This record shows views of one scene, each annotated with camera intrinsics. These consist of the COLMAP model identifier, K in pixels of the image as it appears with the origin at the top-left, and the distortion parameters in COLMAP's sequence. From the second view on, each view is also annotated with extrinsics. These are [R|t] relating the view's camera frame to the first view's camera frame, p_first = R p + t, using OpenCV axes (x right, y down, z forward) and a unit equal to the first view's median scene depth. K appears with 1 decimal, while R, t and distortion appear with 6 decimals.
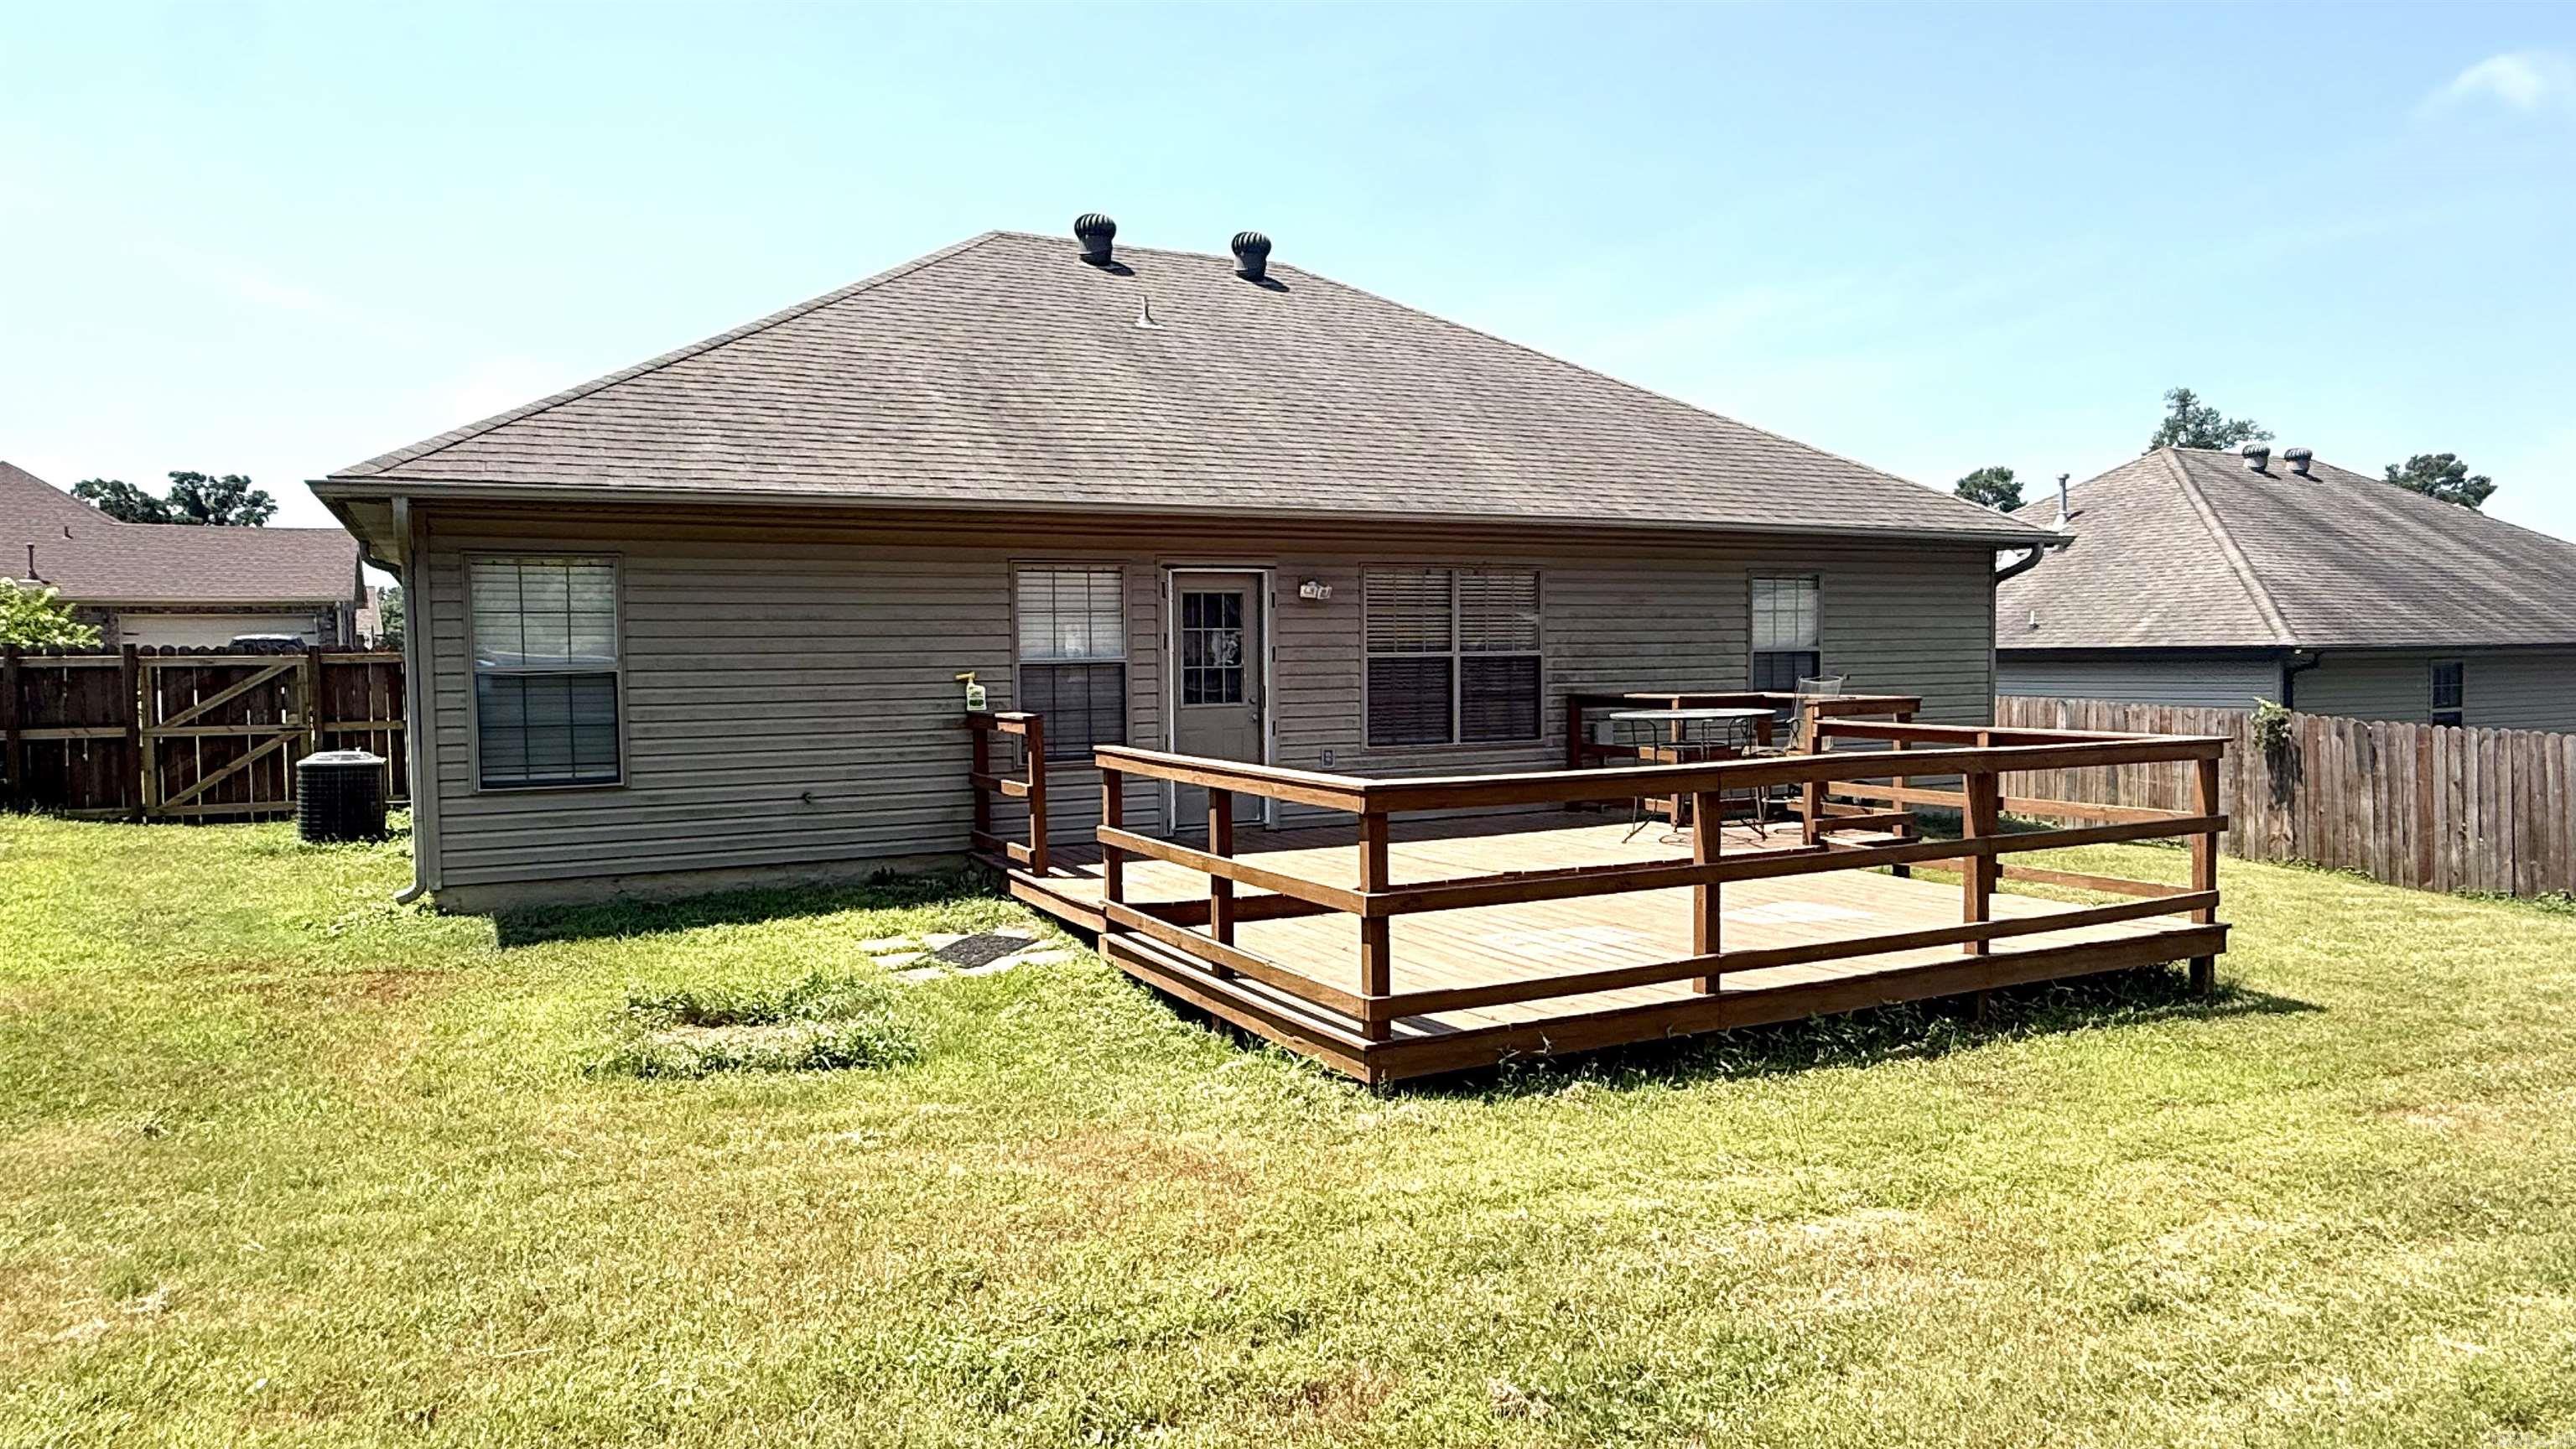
lens RADIAL K [[1654.7, 0, 1126.6], [0, 1654.7, 693.3], [0, 0, 1]] dist [0.009024, 0.000656]
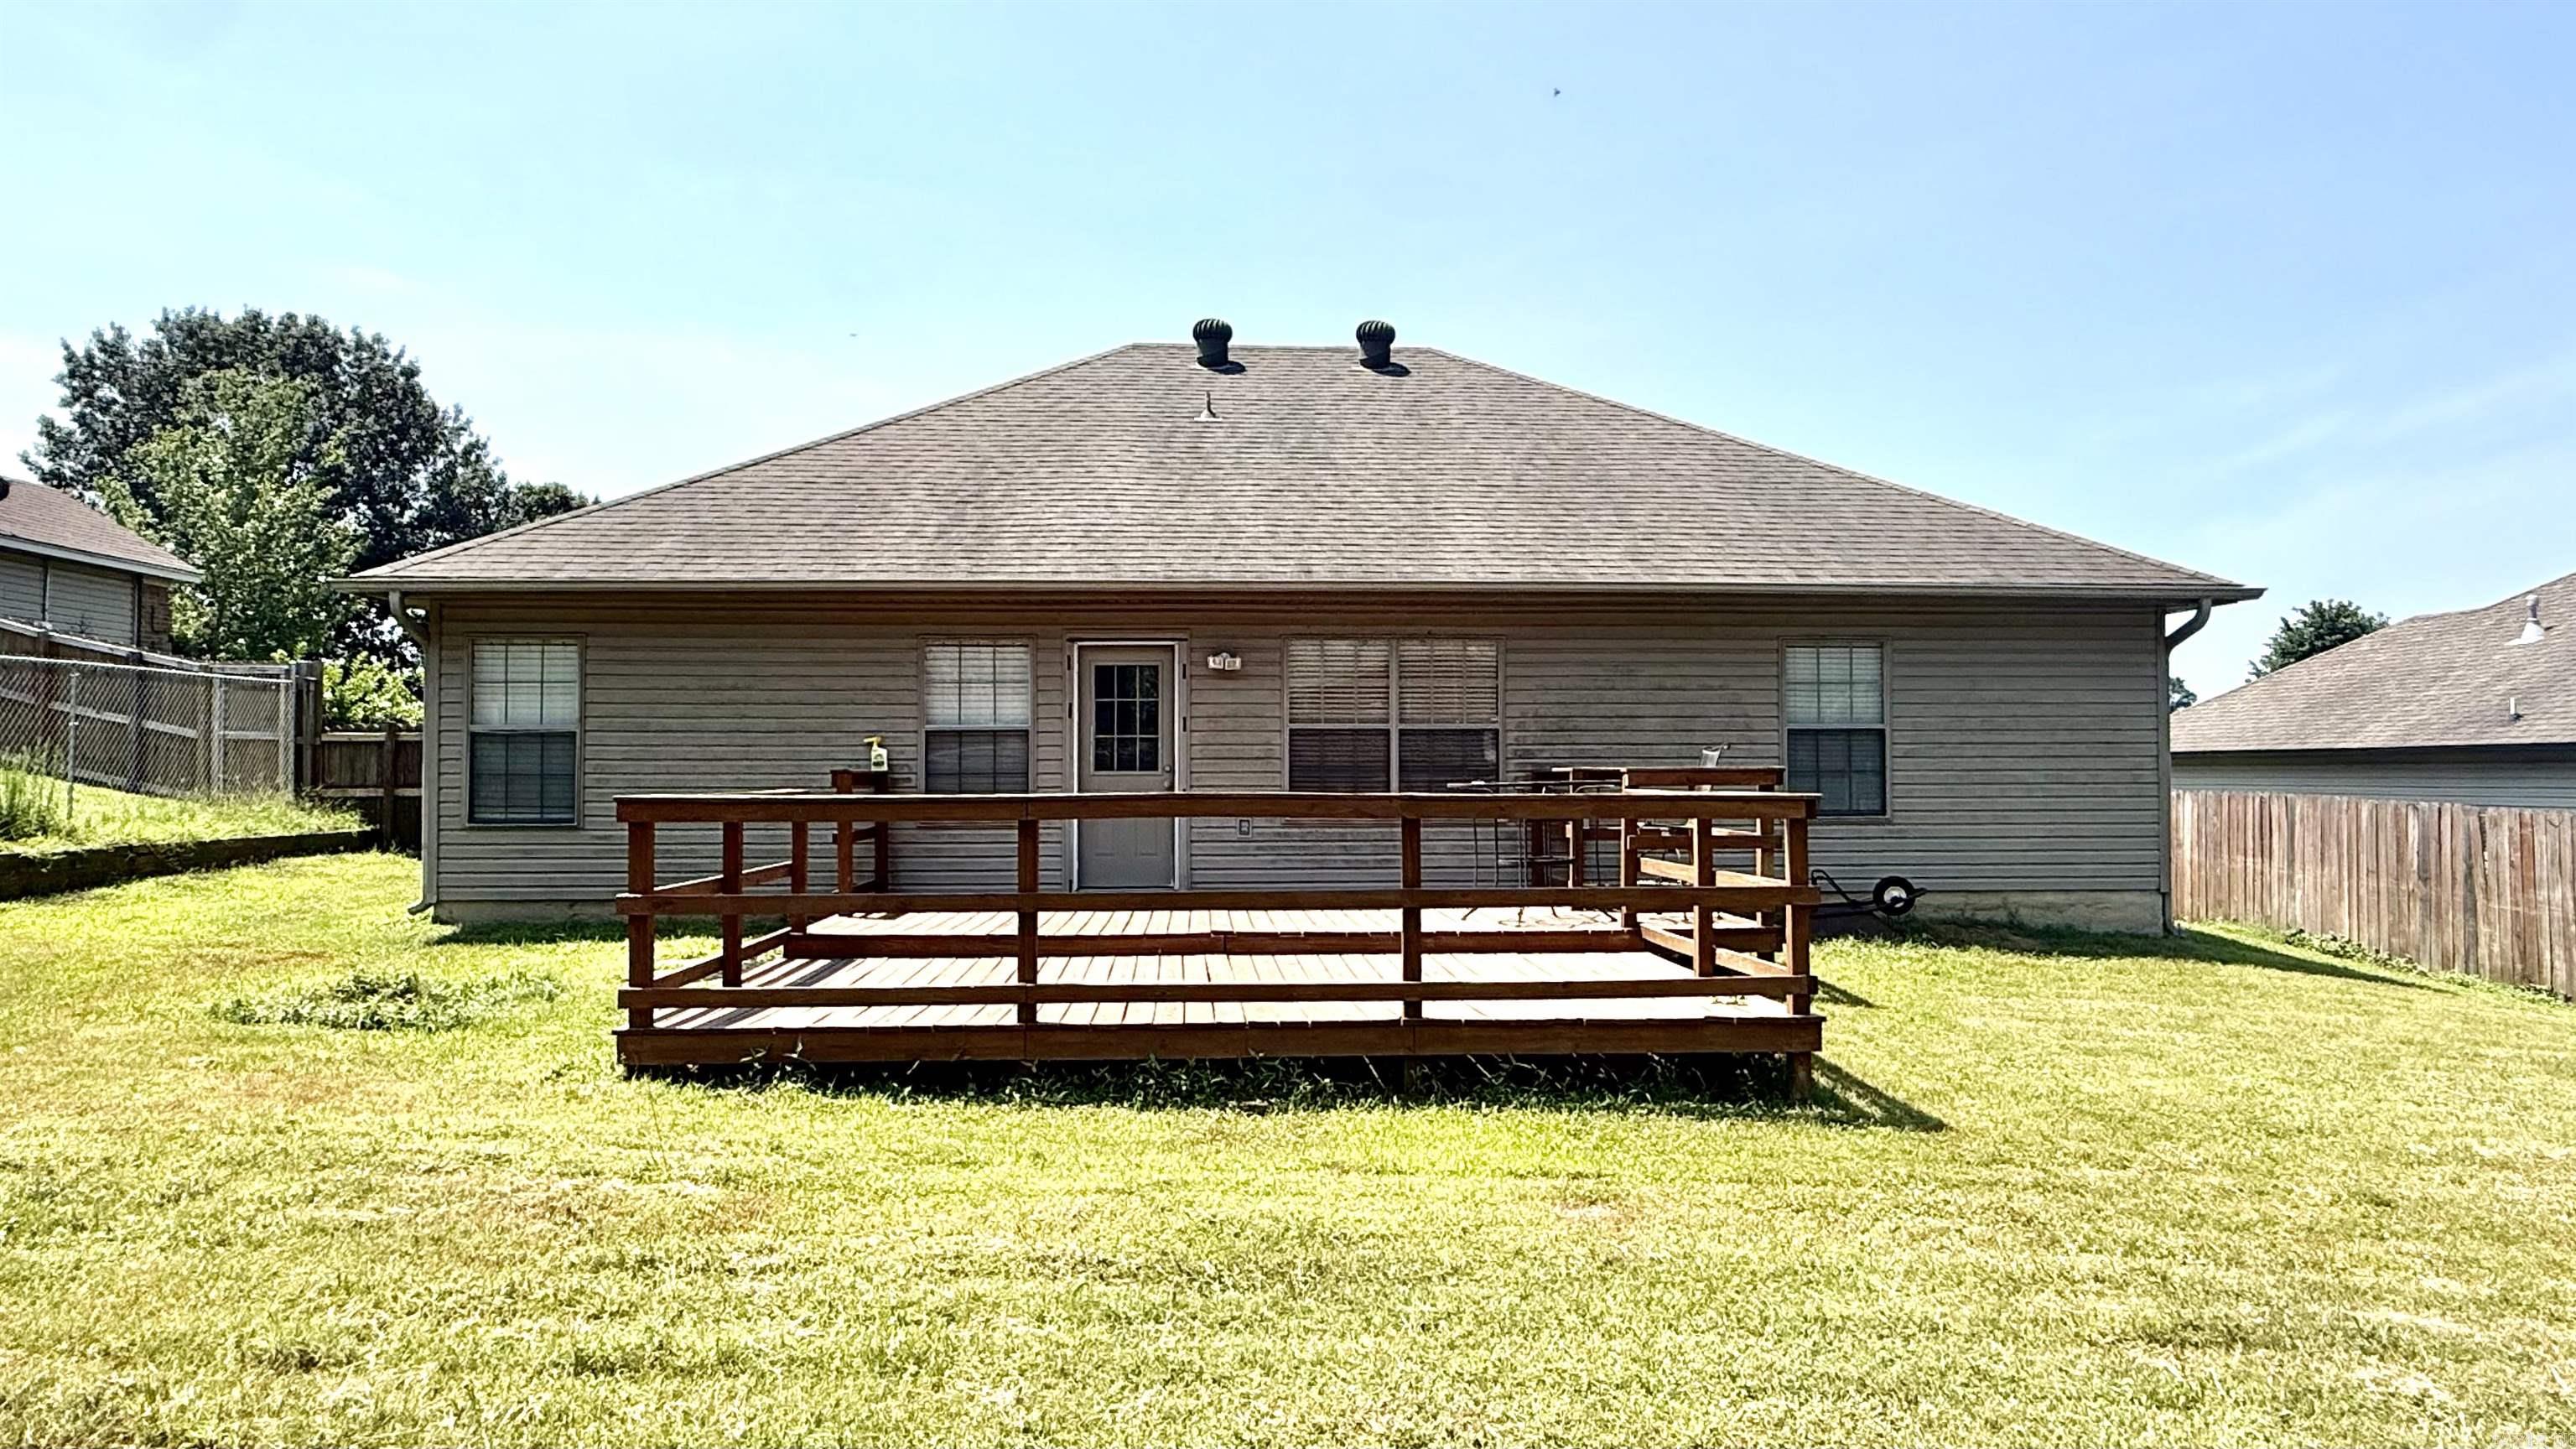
lens RADIAL K [[1654.7, 0, 1263.5], [0, 1654.7, 738.9], [0, 0, 1]] dist [0.009024, 0.000656]
pose [[0.914623, 0.001035, -0.404307, 0.493934], [-0.022093, 0.998631, -0.047423, 0.029872], [0.403704, 0.052306, 0.913393, 0.074351]]
